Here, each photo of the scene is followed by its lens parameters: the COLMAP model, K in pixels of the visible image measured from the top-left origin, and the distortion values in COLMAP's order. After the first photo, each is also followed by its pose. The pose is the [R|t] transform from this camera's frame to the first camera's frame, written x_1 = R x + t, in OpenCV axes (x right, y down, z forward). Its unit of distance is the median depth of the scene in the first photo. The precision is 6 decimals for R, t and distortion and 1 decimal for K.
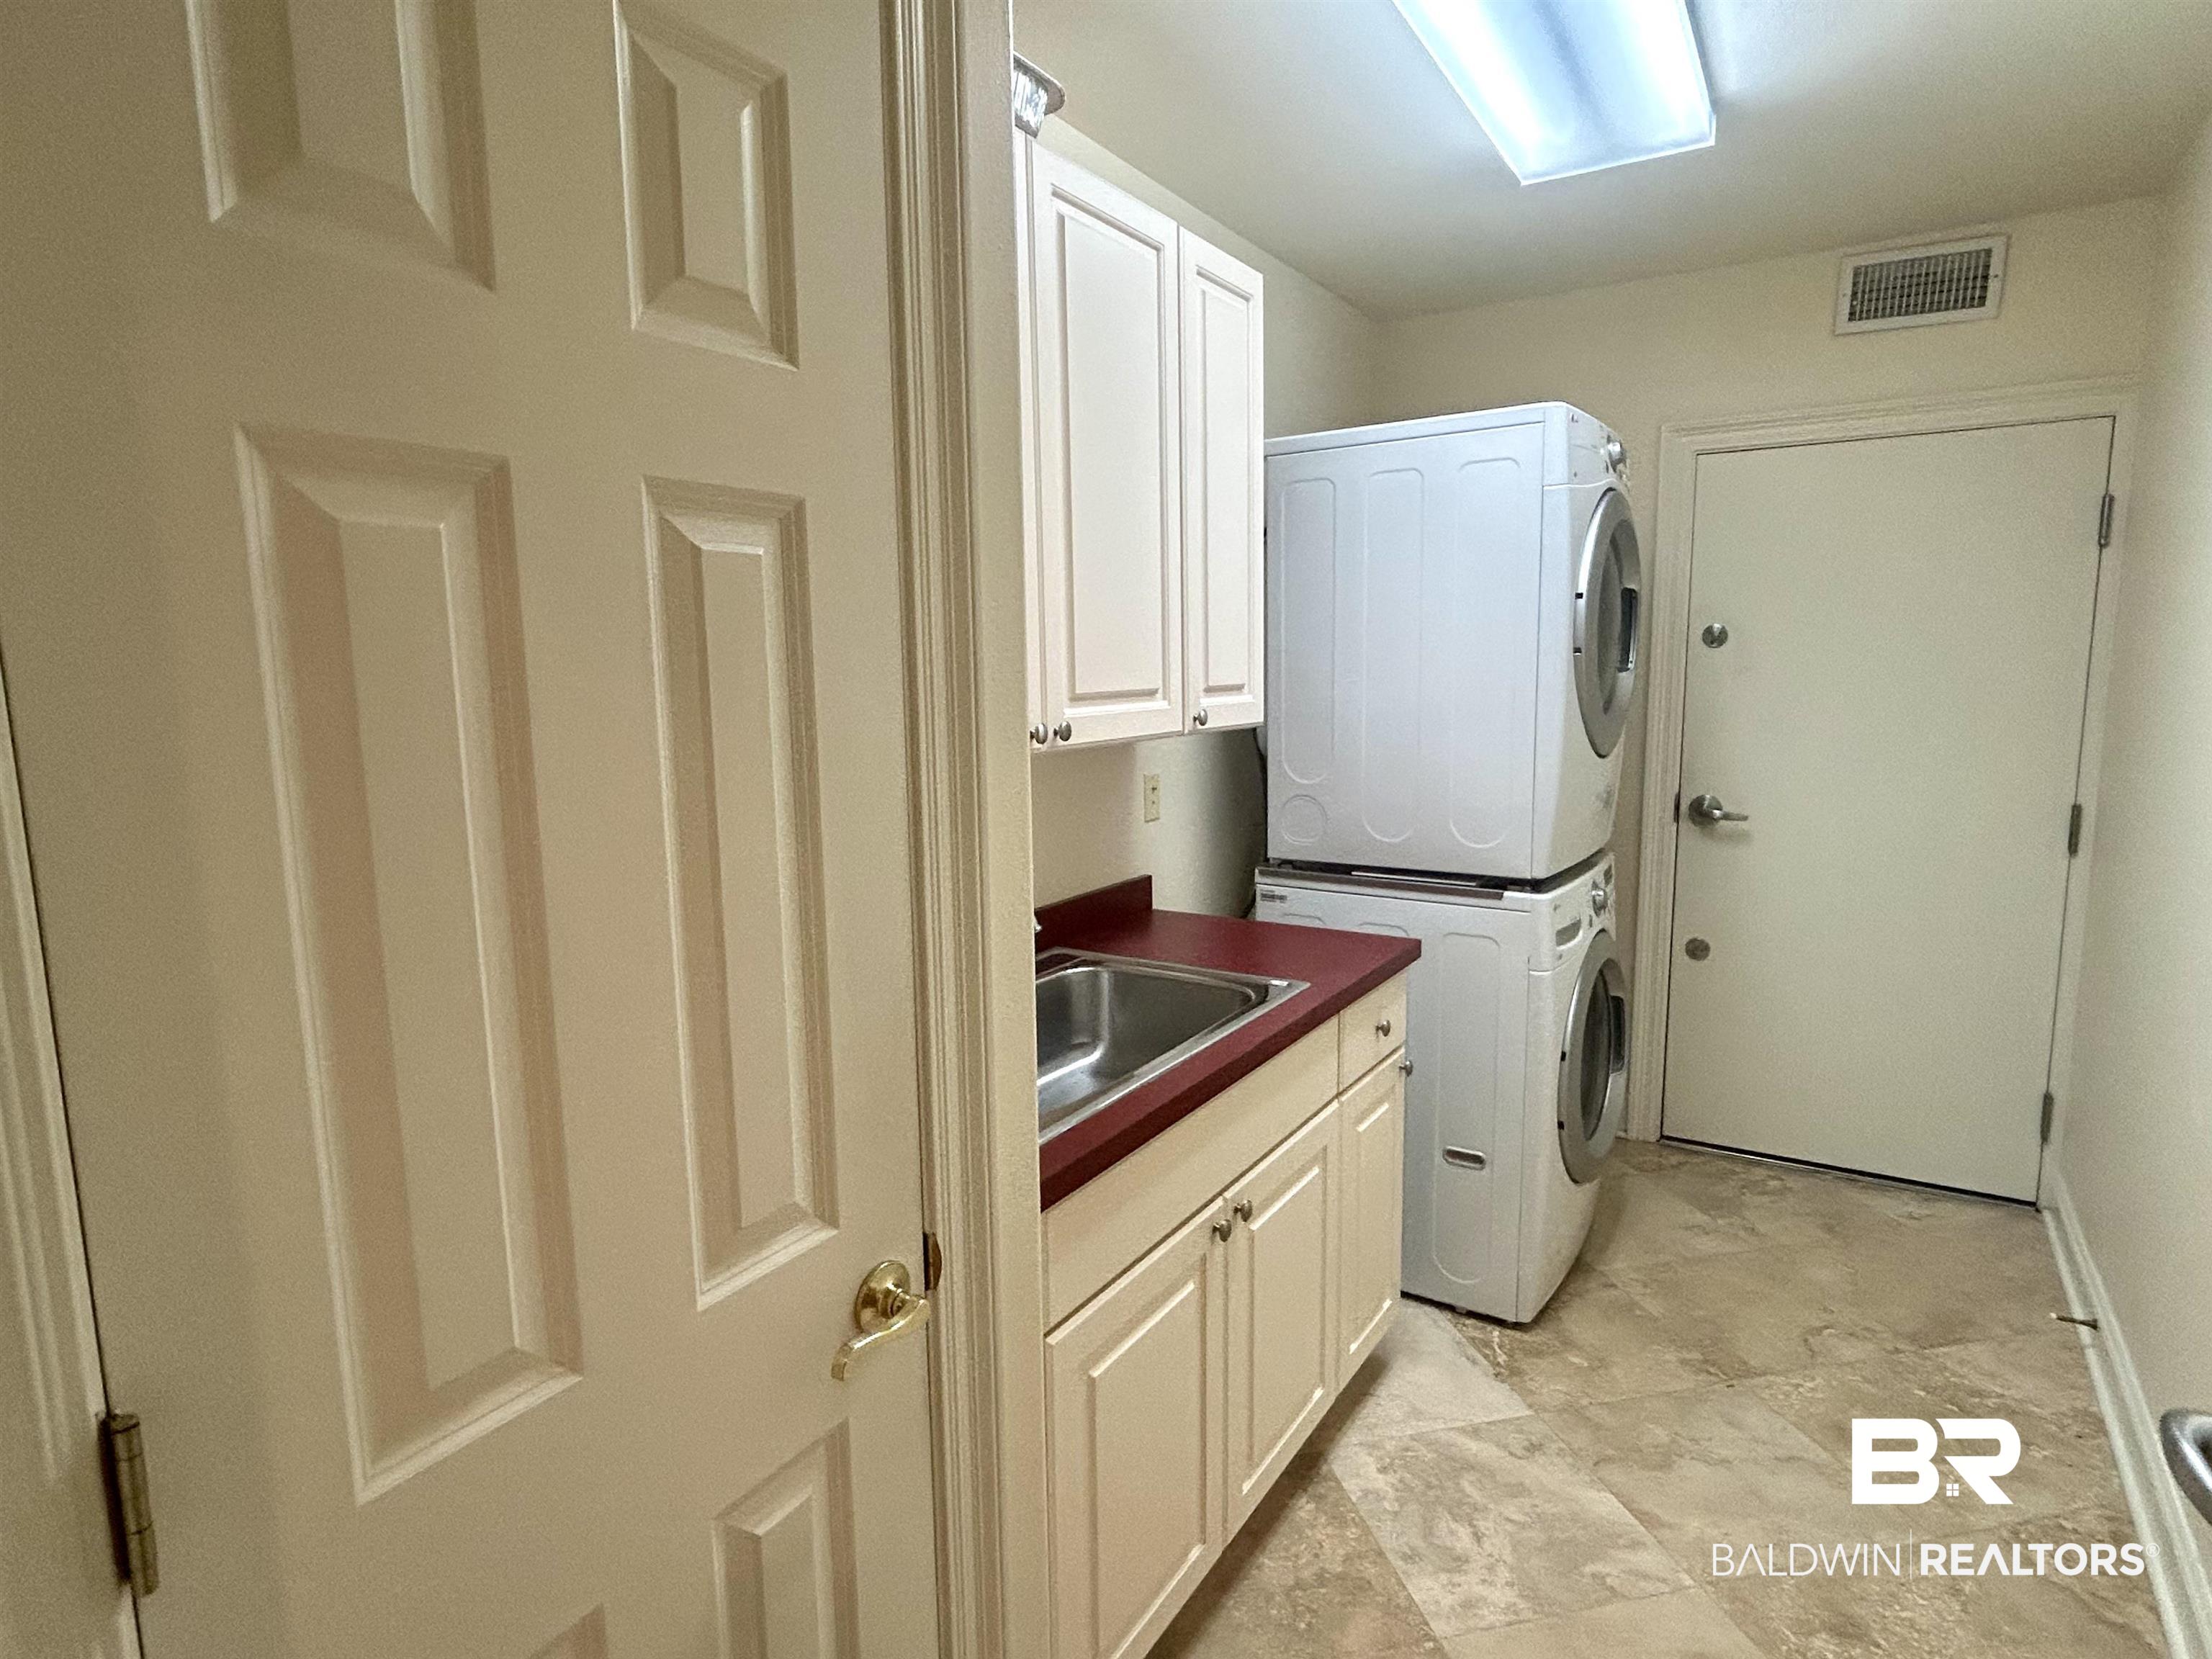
lens RADIAL K [[1211.1, 0, 1101.0], [0, 1211.1, 818.3], [0, 0, 1]] dist [0.000038, -0.002027]
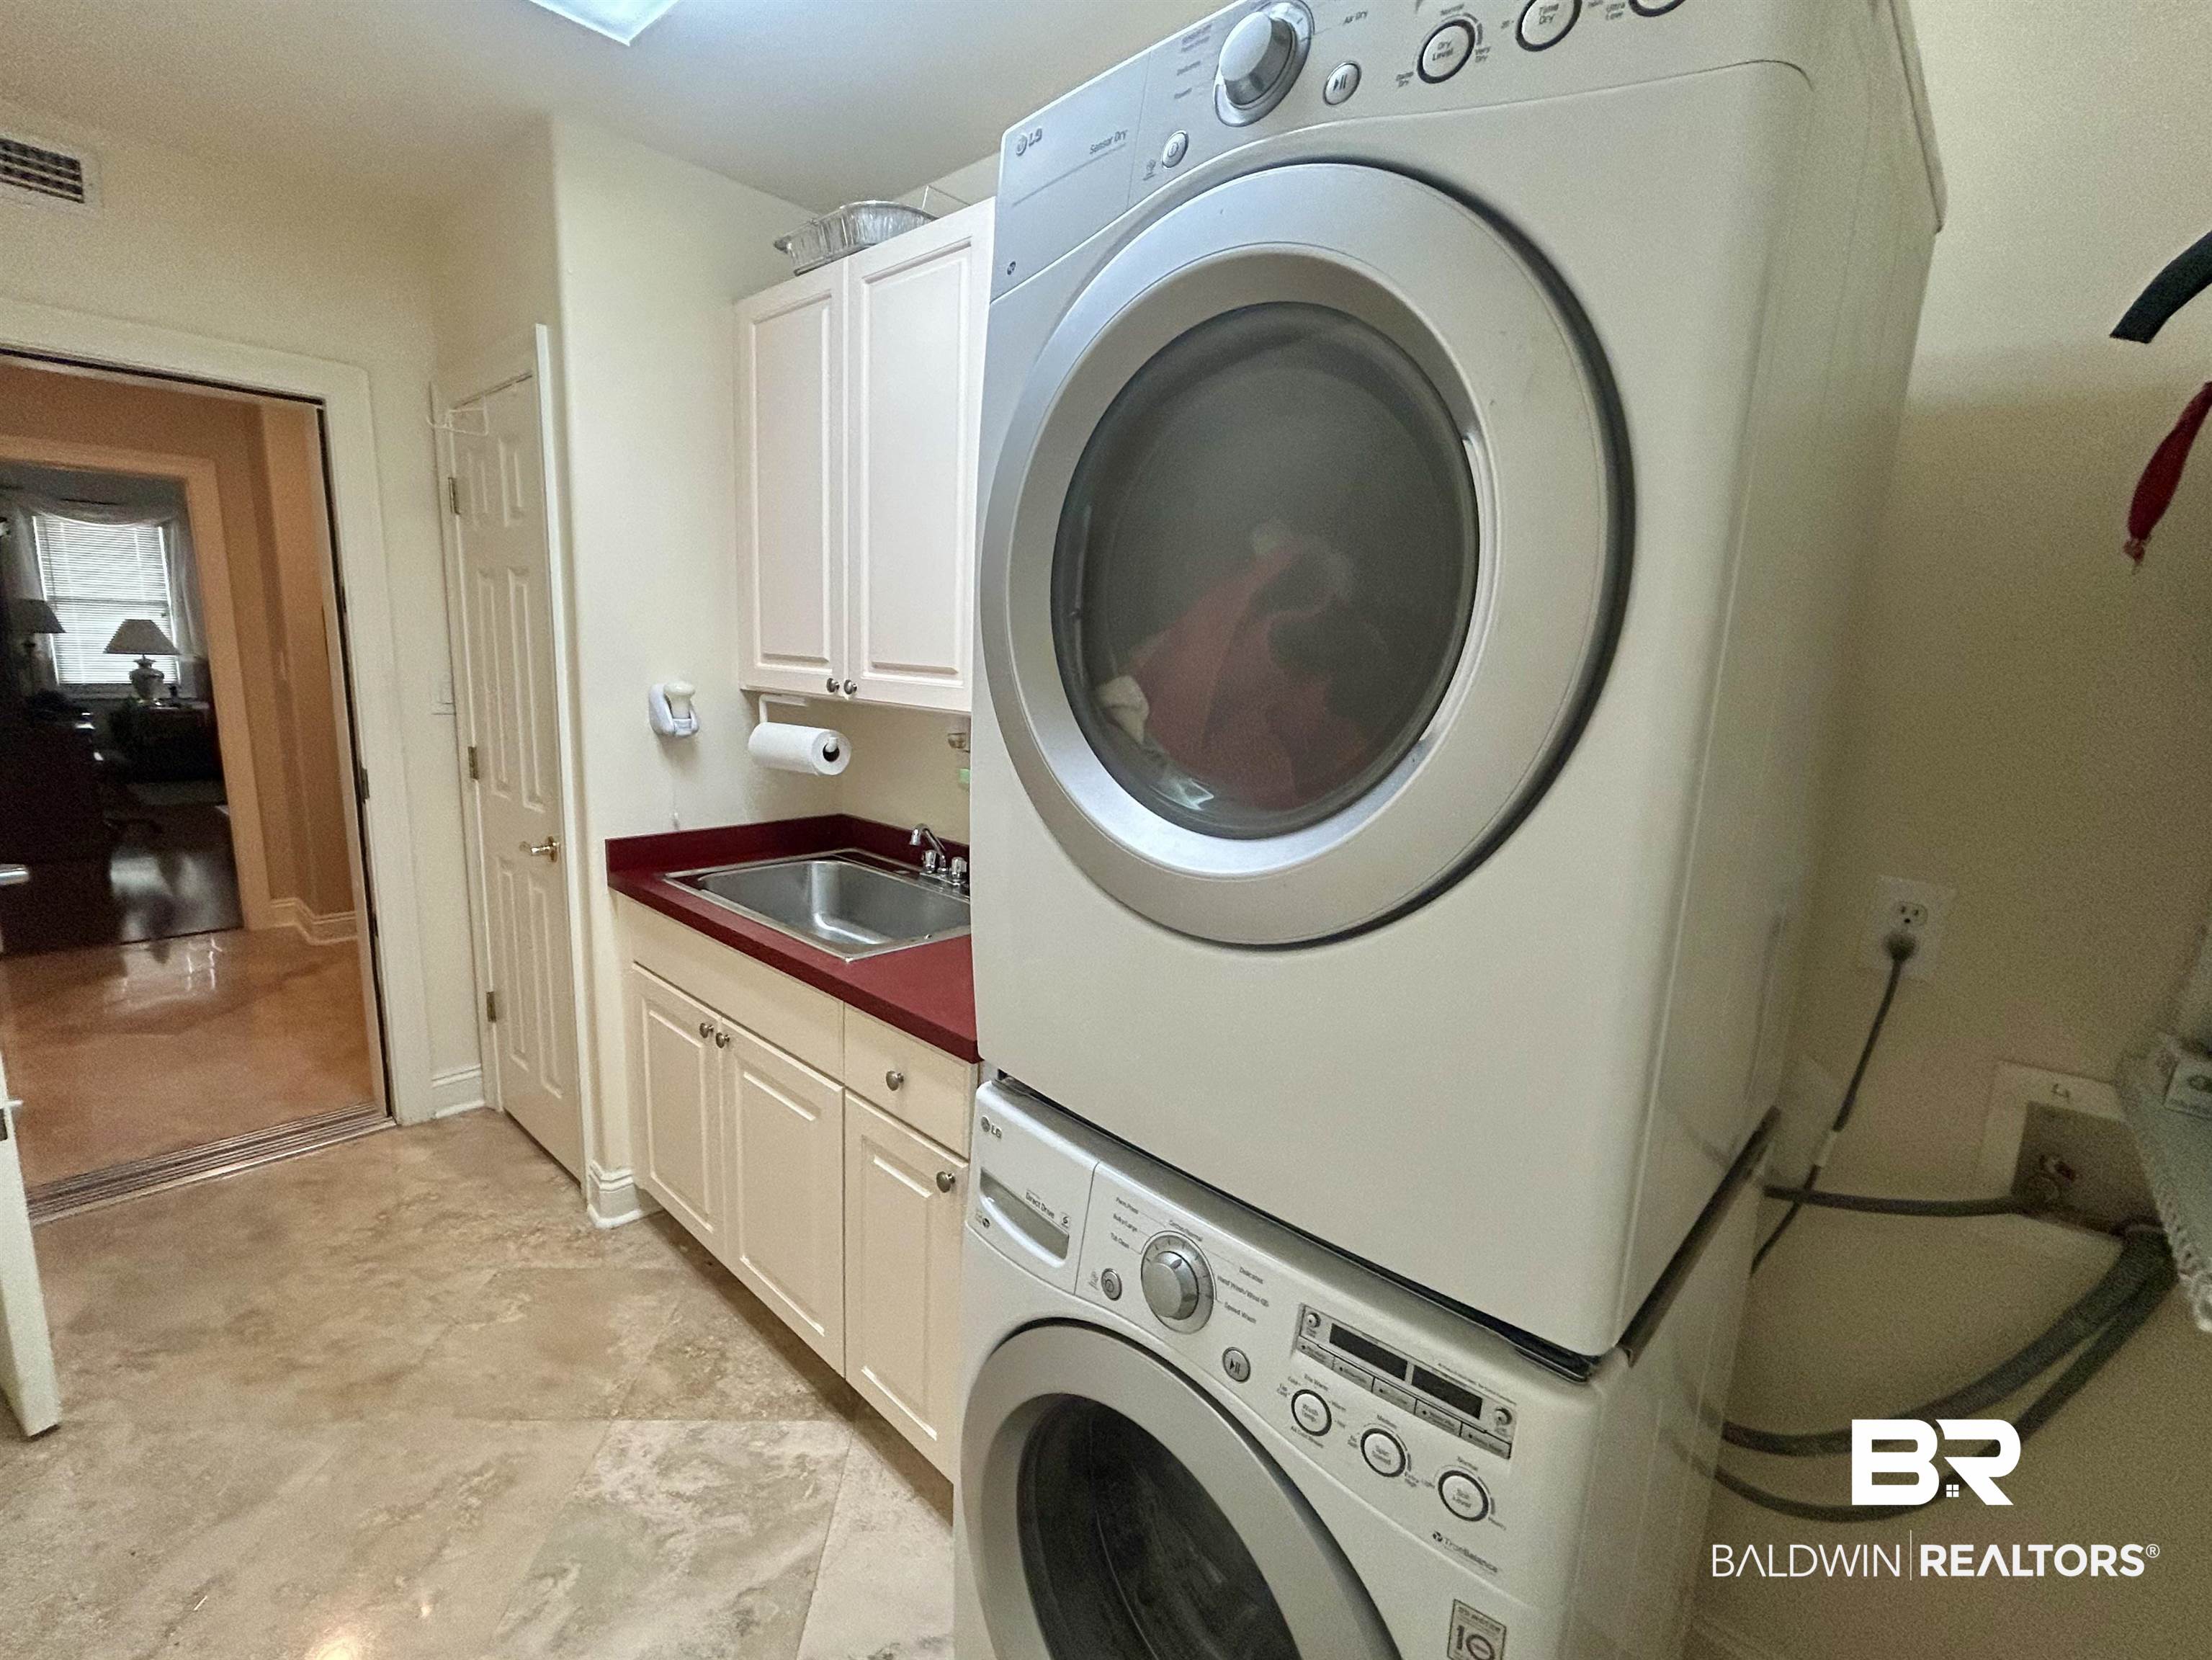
lens RADIAL K [[987.8, 0, 1107.6], [0, 987.8, 830.9], [0, 0, 1]] dist [0.003998, -0.002176]
pose [[-0.175945, 0.190801, -0.965732, 0.785248], [-0.173841, 0.959595, 0.221260, -0.162954], [0.968929, 0.206814, -0.135667, 1.117580]]
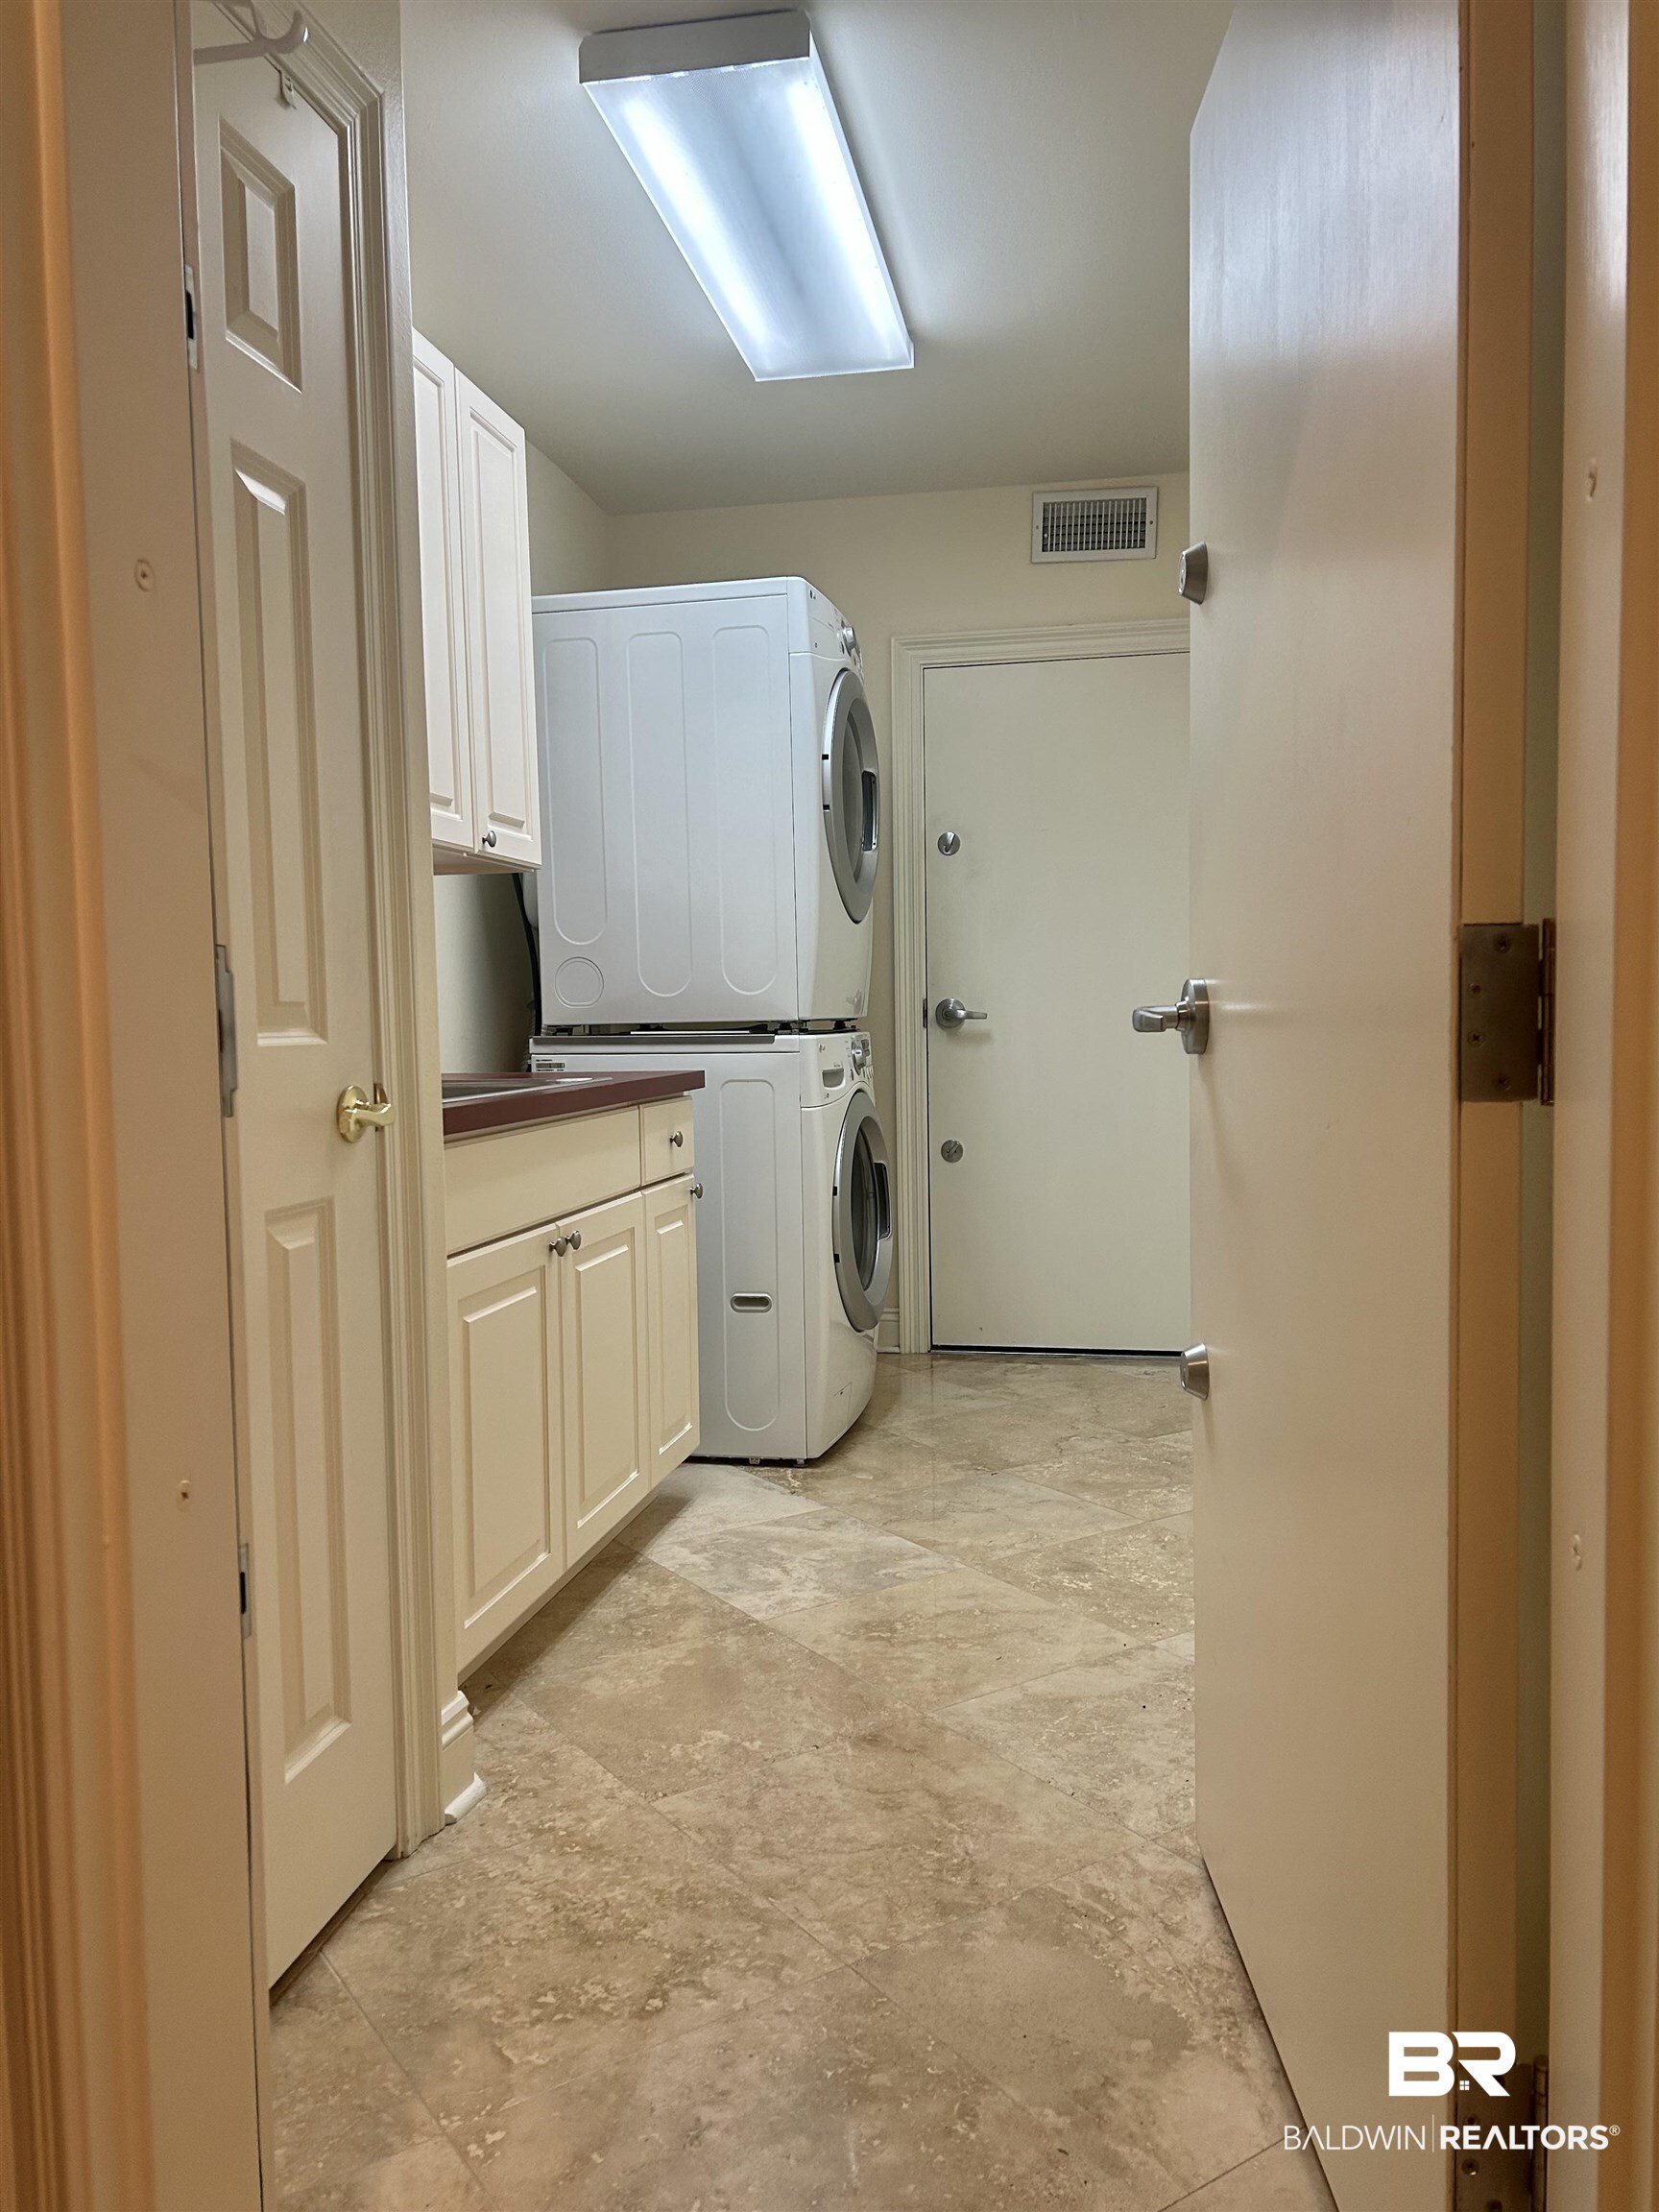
lens RADIAL K [[1645.4, 0, 833.8], [0, 1645.4, 1111.5], [0, 0, 1]] dist [0.058487, -0.015118]
pose [[0.929890, -0.026826, 0.366857, -0.152153], [0.055868, 0.996067, -0.068774, 0.236528], [-0.363569, 0.084448, 0.927732, -0.356333]]
